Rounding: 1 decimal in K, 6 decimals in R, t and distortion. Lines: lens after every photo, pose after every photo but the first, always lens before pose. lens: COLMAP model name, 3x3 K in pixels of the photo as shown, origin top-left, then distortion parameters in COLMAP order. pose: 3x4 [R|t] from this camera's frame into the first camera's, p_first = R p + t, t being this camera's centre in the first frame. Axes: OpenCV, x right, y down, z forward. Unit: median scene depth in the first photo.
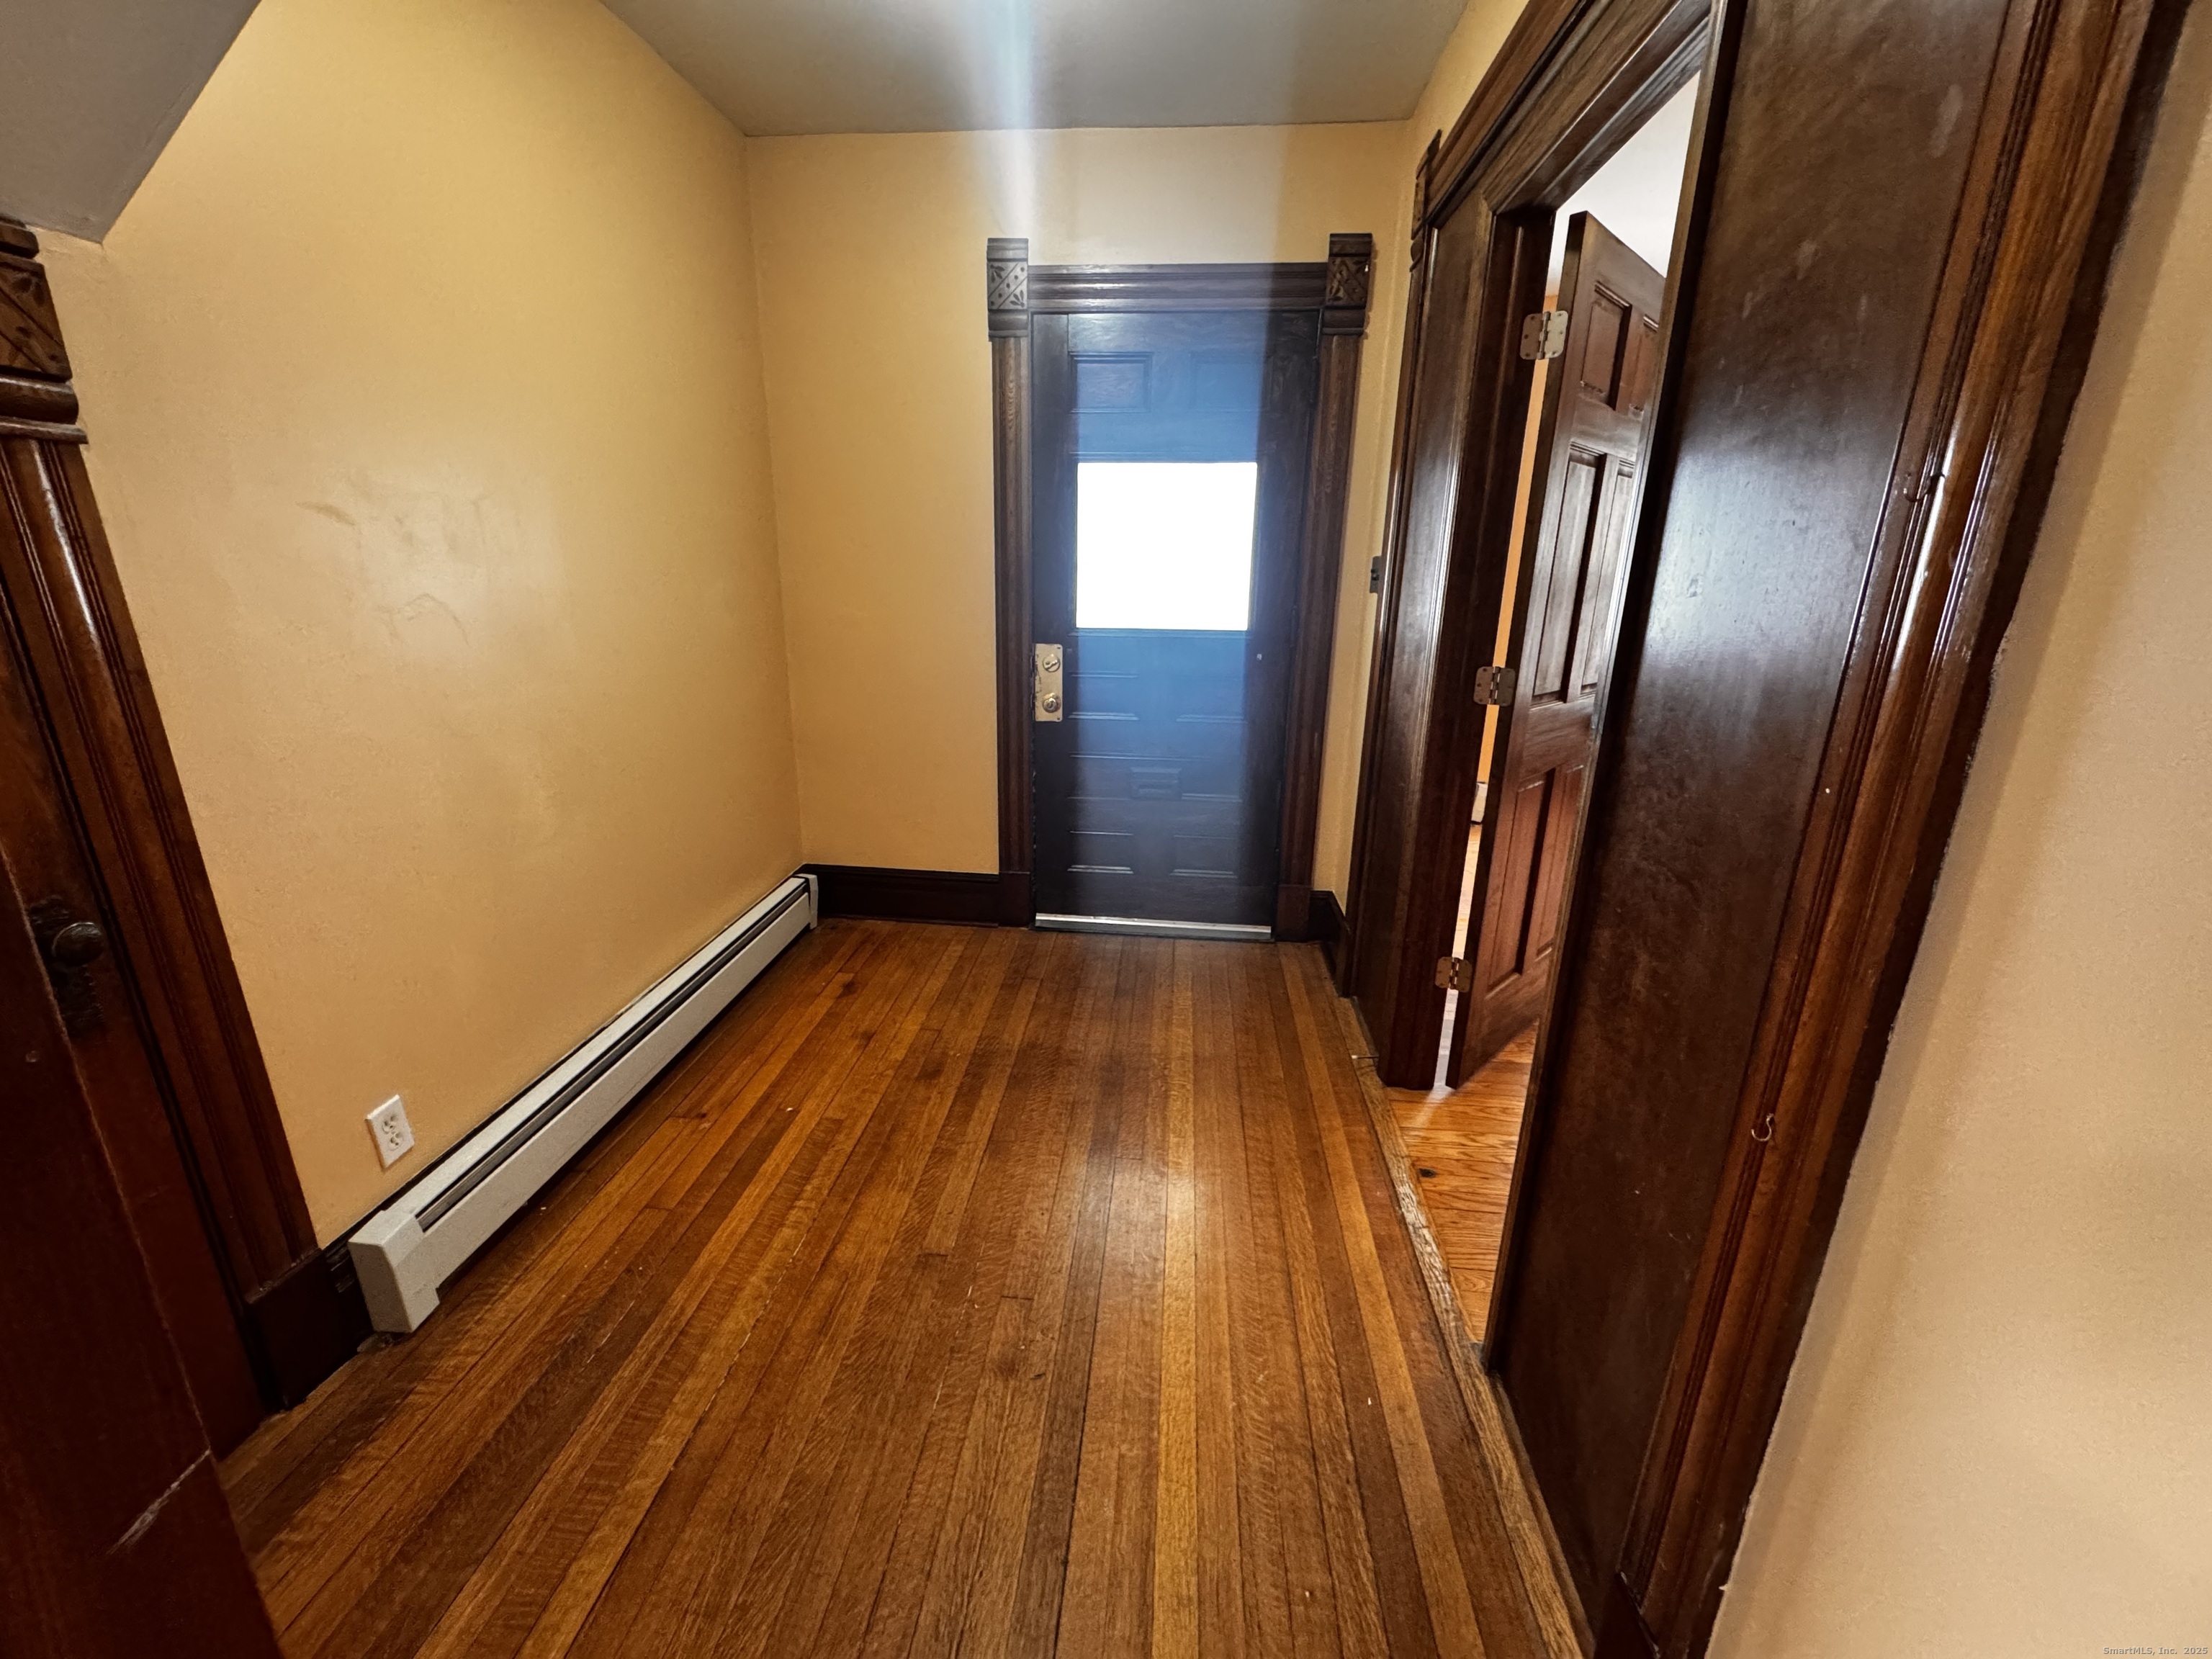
lens RADIAL K [[883.1, 0, 1108.4], [0, 883.1, 826.8], [0, 0, 1]] dist [-0.003552, 0.000421]
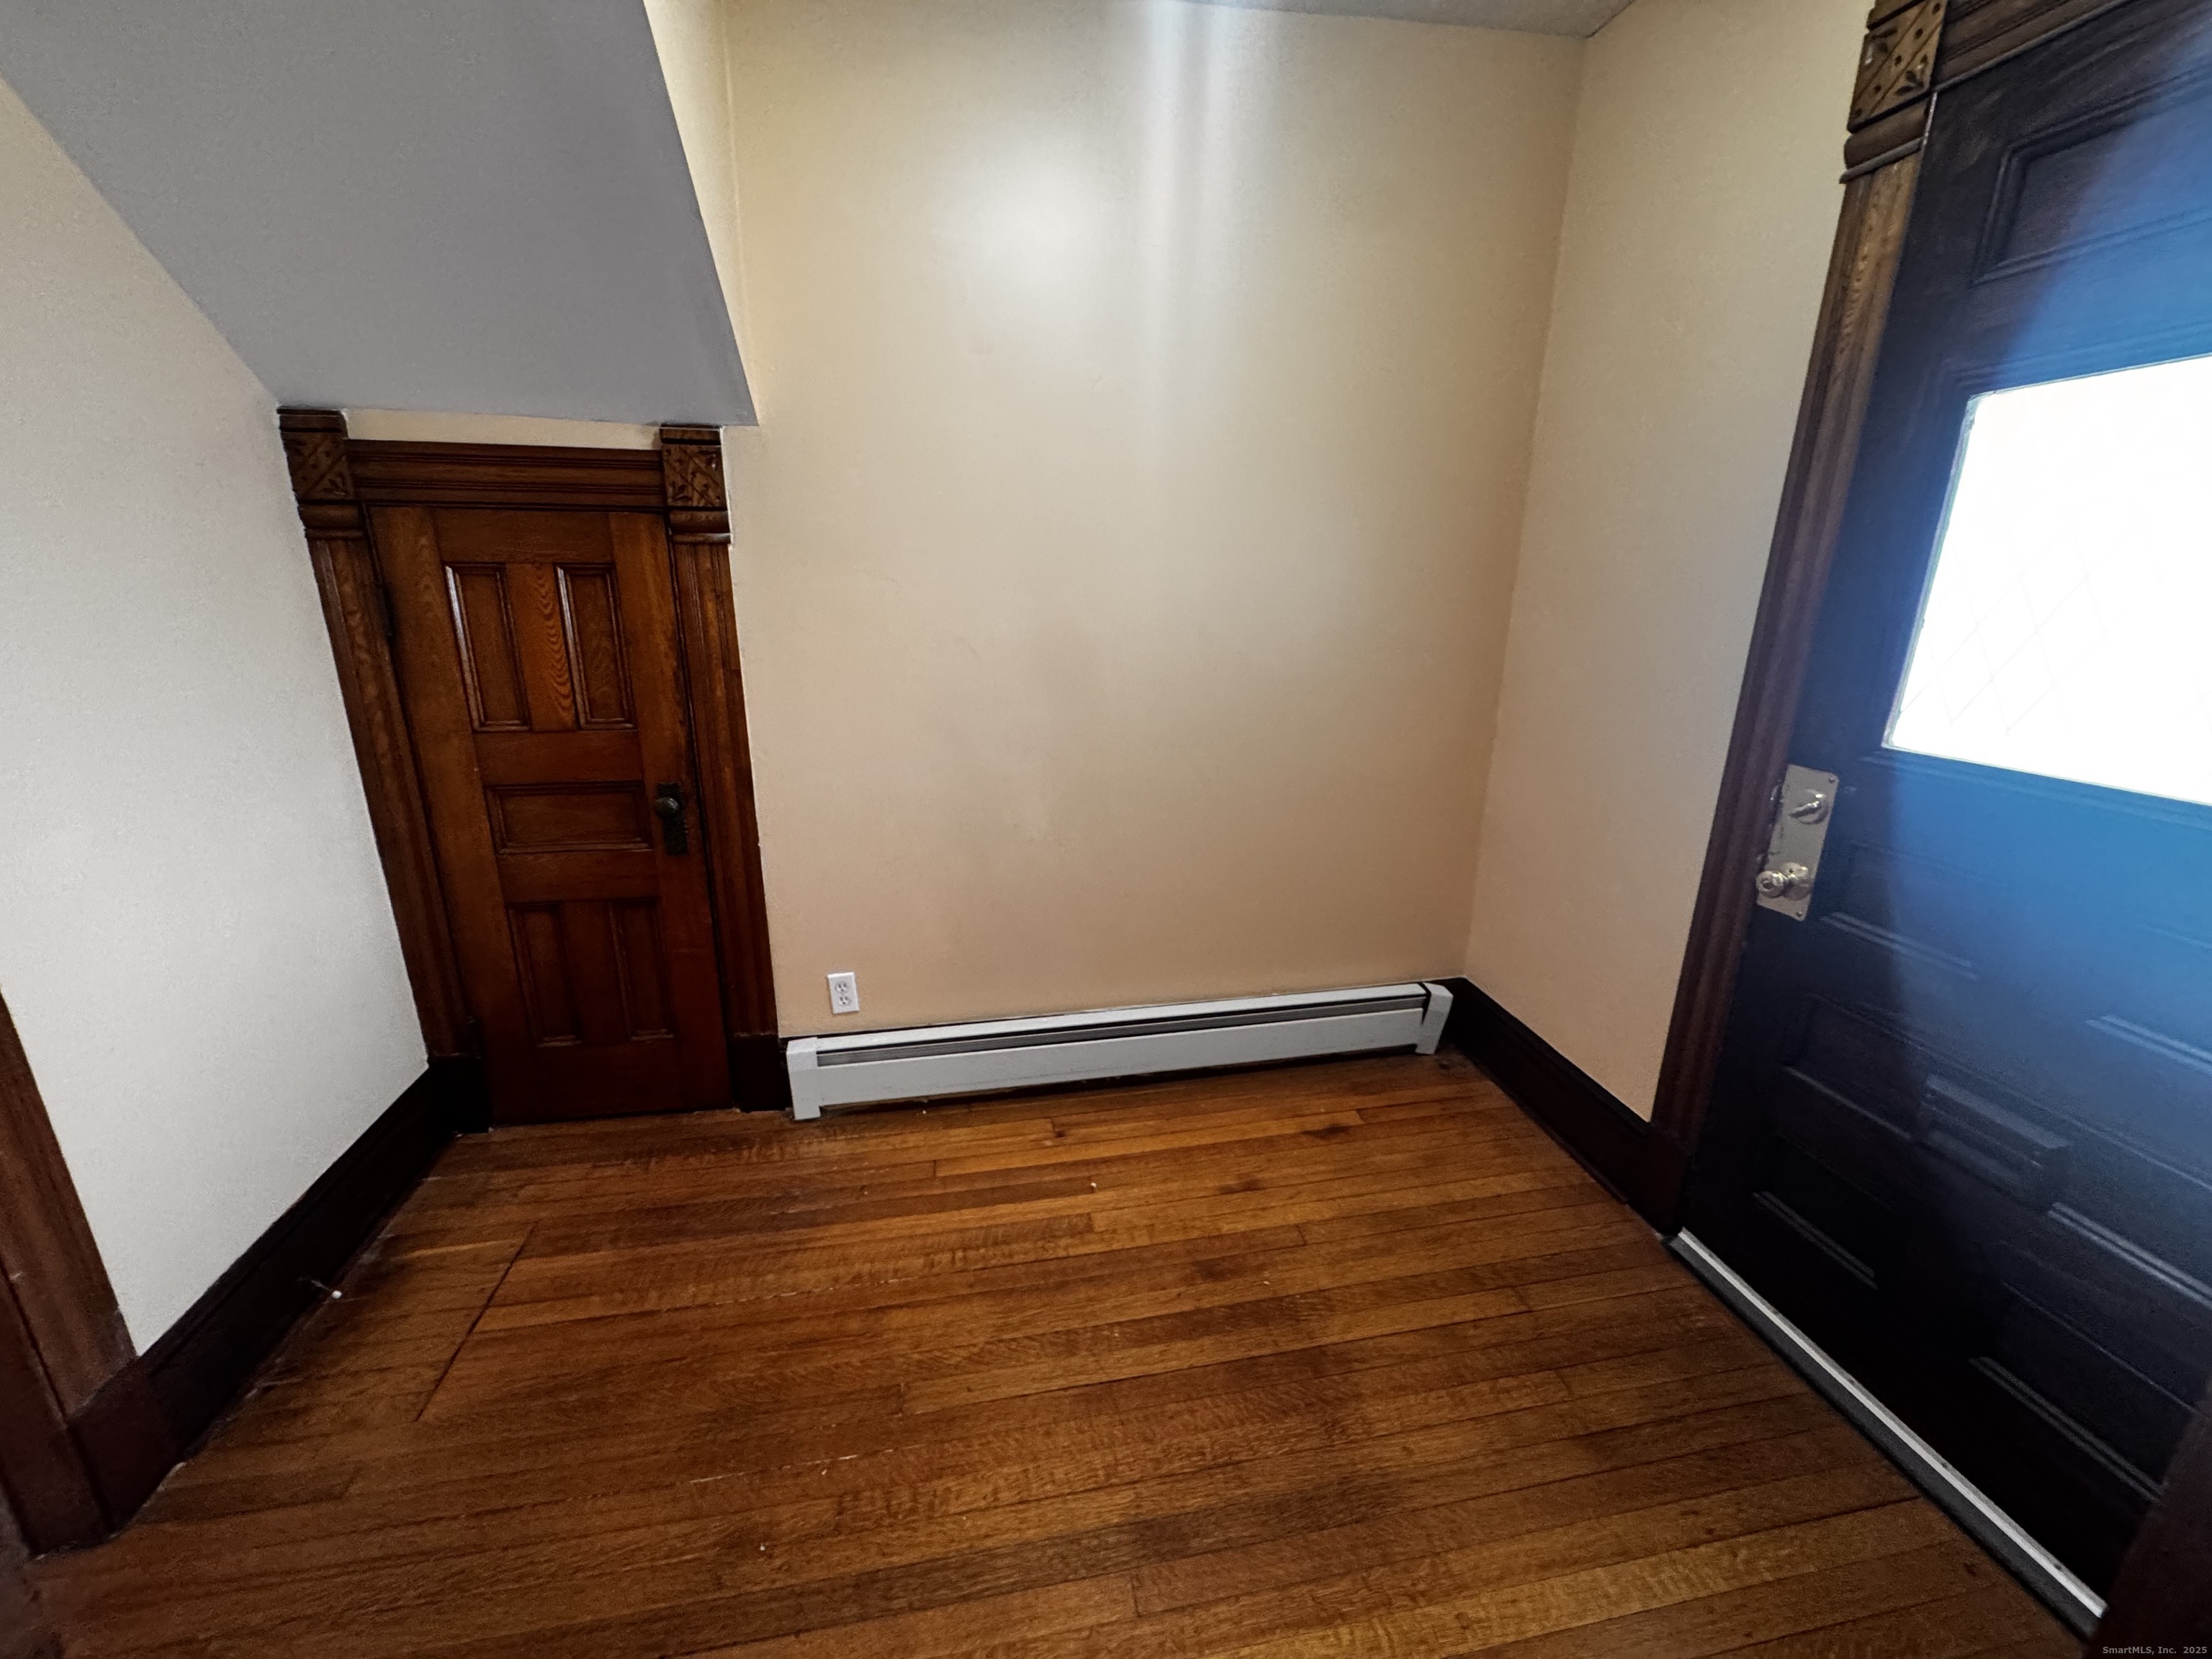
lens RADIAL K [[883.1, 0, 1101.8], [0, 883.1, 827.6], [0, 0, 1]] dist [-0.003552, 0.000421]
pose [[0.251701, 0.253355, -0.934054, 0.401937], [-0.271581, 0.944838, 0.183097, -0.203174], [0.928919, 0.207586, 0.306623, 0.609108]]
